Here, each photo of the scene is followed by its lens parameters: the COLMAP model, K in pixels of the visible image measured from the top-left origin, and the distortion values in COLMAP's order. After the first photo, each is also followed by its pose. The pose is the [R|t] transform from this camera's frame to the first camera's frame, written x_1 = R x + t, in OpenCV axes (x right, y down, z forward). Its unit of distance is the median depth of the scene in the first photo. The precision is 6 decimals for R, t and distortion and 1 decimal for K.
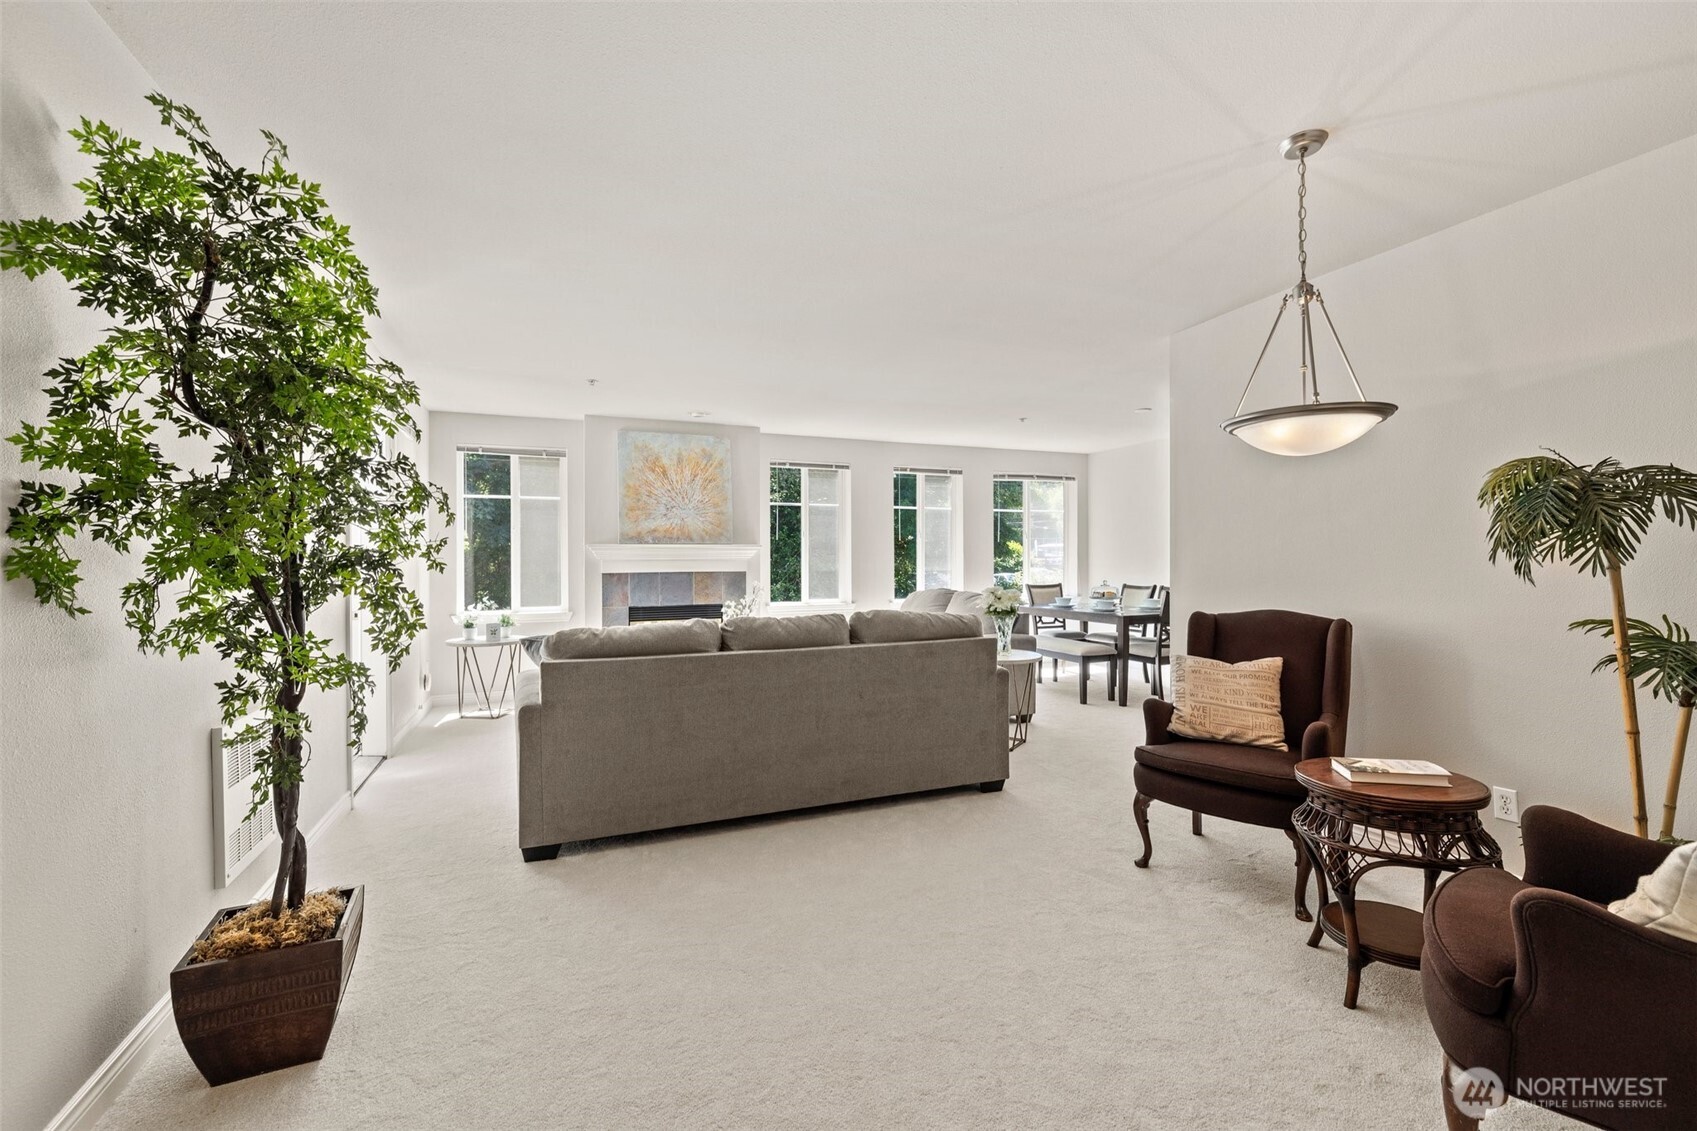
lens RADIAL K [[710.0, 0, 848.2], [0, 710.0, 561.5], [0, 0, 1]] dist [-0.001684, -0.000322]
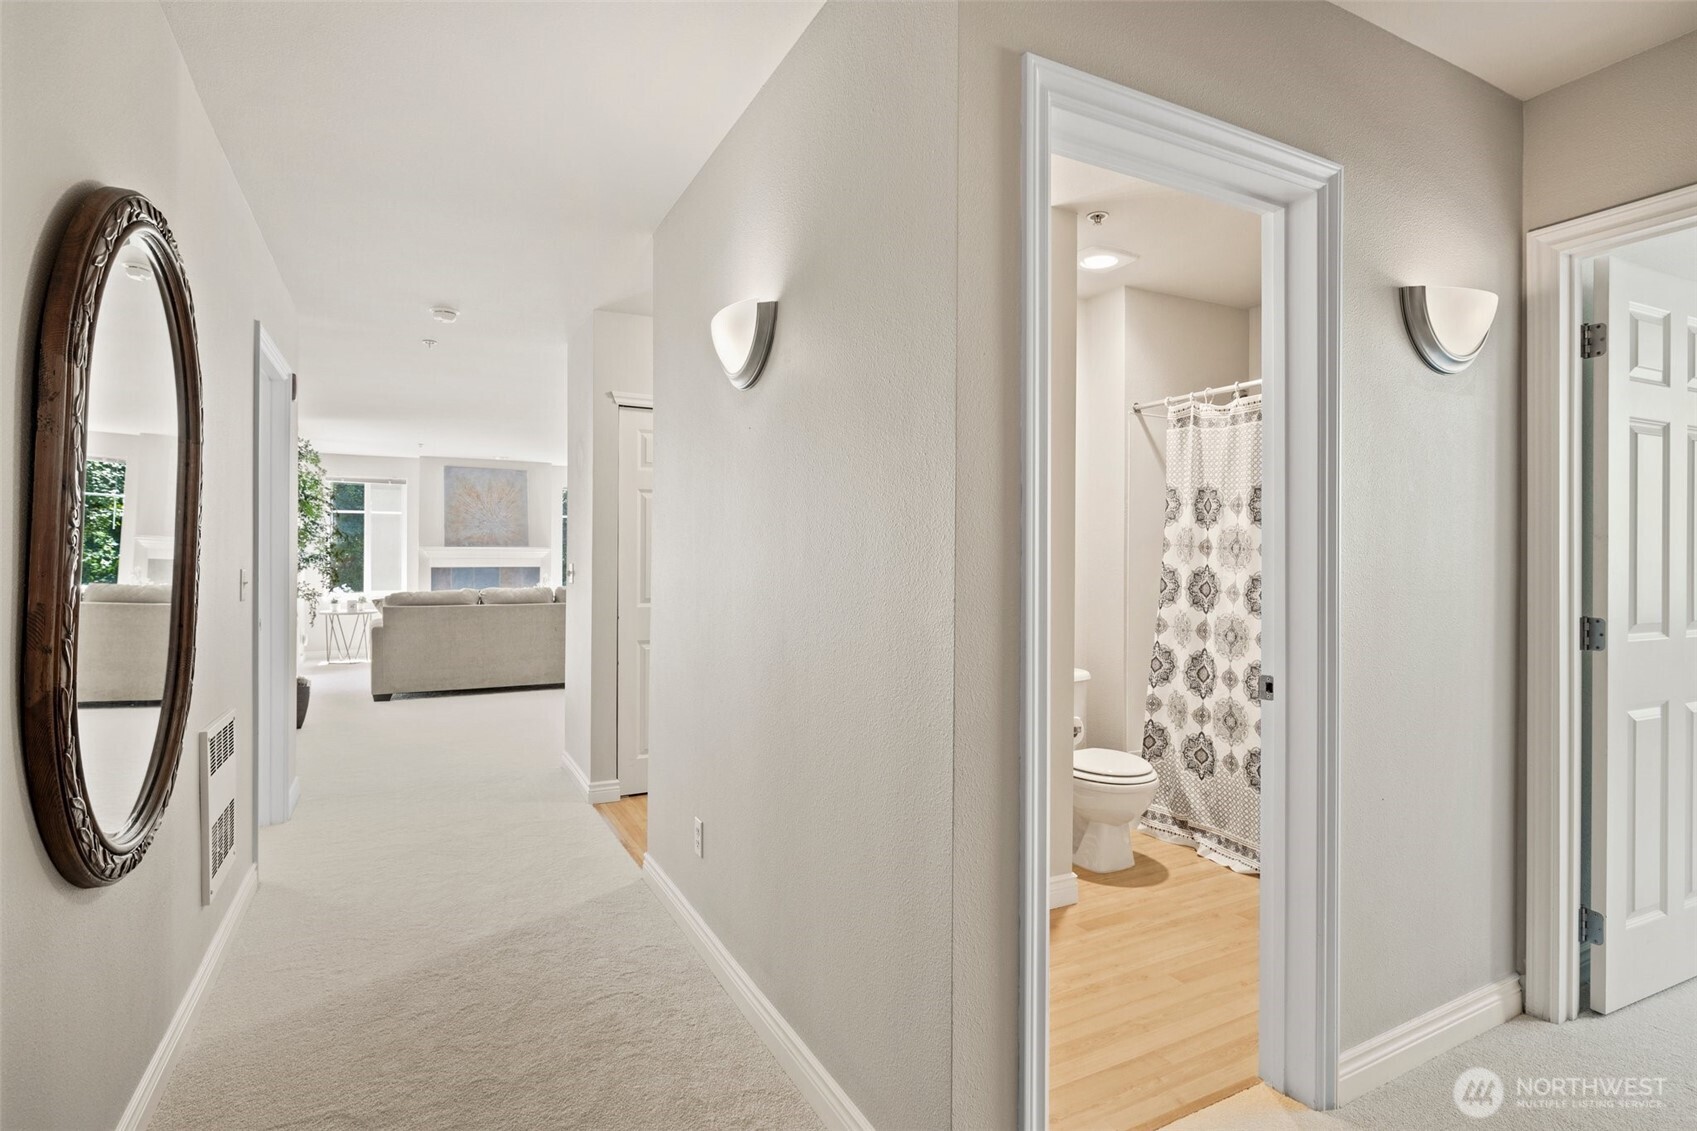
lens RADIAL K [[848.6, 0, 859.2], [0, 848.6, 568.5], [0, 0, 1]] dist [-0.005914, -0.001028]
pose [[0.995743, 0.007116, 0.091901, 0.352873], [-0.007960, 0.999929, 0.008825, -0.001774], [-0.091831, -0.009519, 0.995729, -0.774266]]
